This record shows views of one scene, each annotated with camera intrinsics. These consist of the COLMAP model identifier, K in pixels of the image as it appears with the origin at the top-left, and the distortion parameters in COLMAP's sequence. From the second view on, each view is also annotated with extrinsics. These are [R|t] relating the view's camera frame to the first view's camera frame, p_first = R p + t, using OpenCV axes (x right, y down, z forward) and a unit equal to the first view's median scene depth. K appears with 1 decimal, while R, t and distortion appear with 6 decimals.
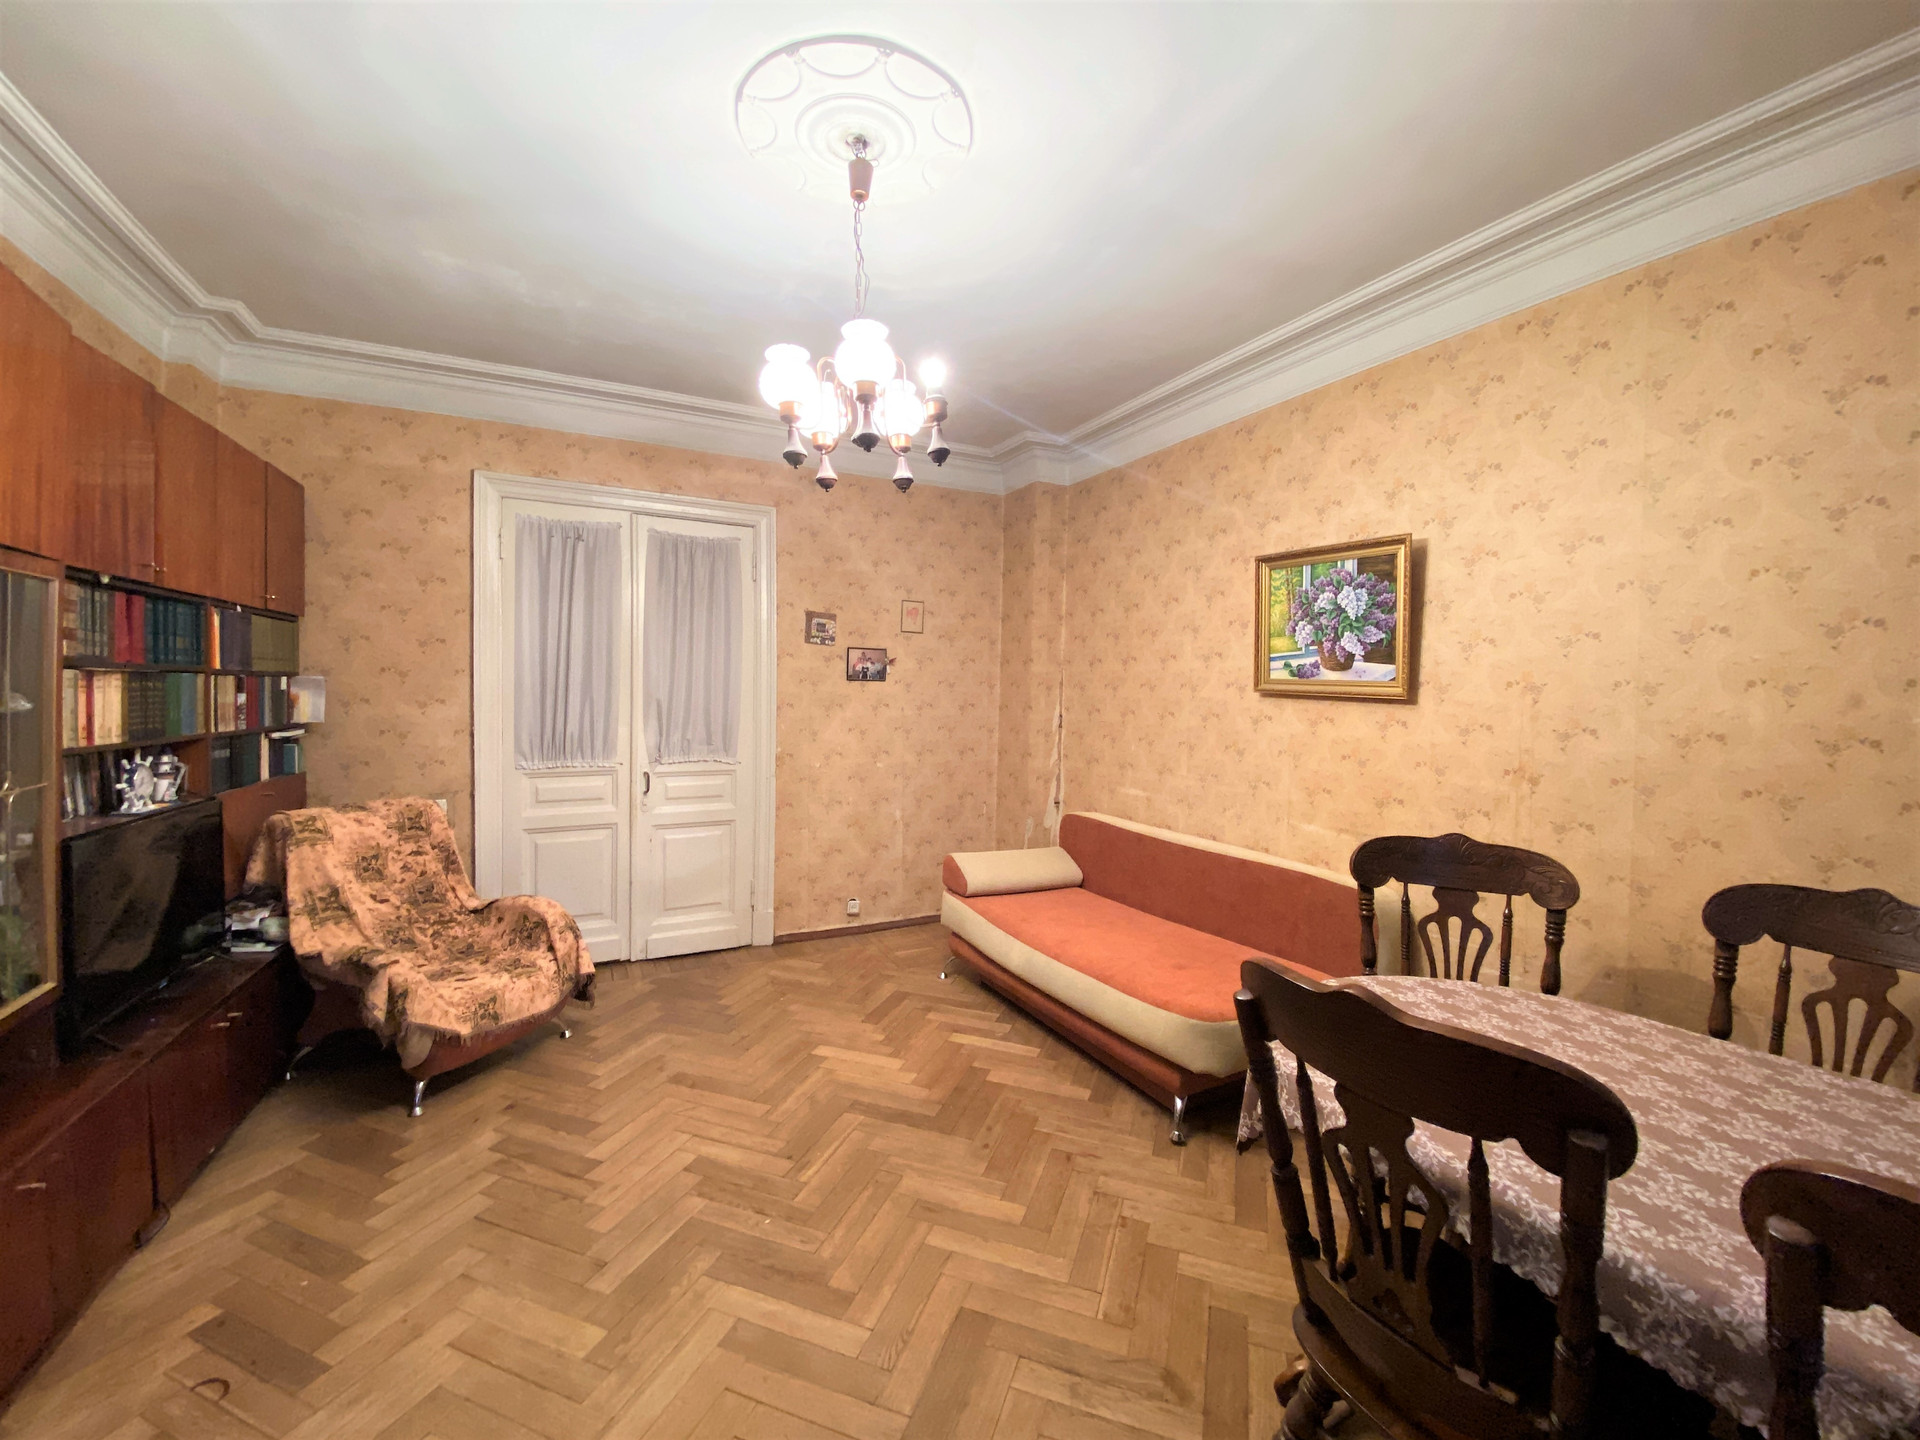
lens RADIAL K [[776.2, 0, 954.4], [0, 776.2, 709.9], [0, 0, 1]] dist [0.000157, -0.019196]
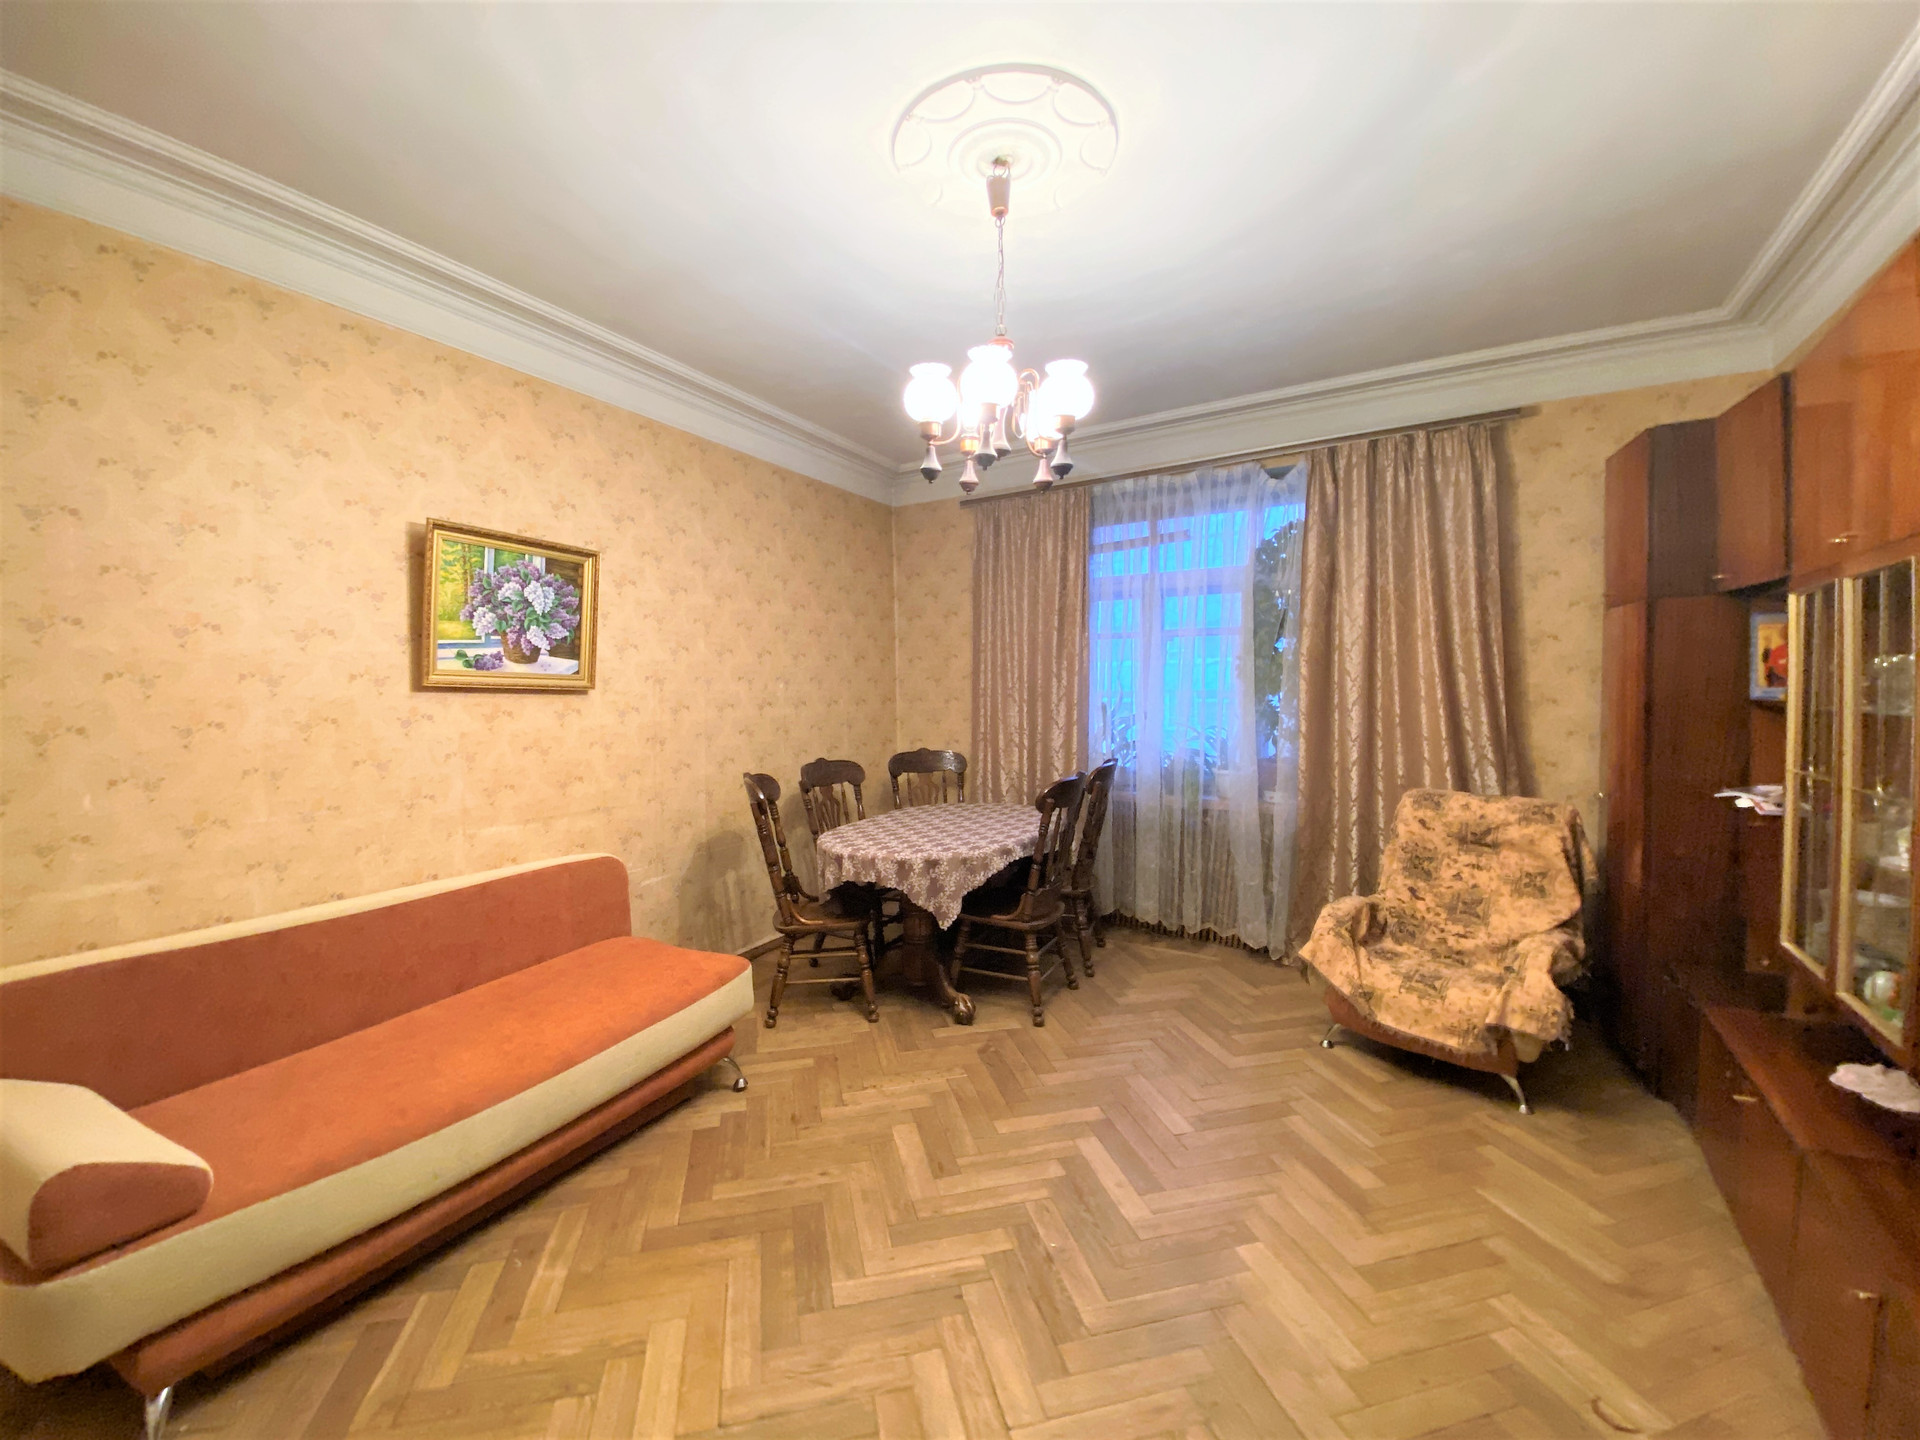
lens RADIAL K [[776.2, 0, 954.4], [0, 776.2, 709.9], [0, 0, 1]] dist [0.000157, -0.019196]
pose [[-0.569273, -0.027698, 0.821682, -0.655416], [0.025599, 0.998351, 0.051389, -0.027918], [-0.821750, 0.050289, -0.567625, 1.128376]]
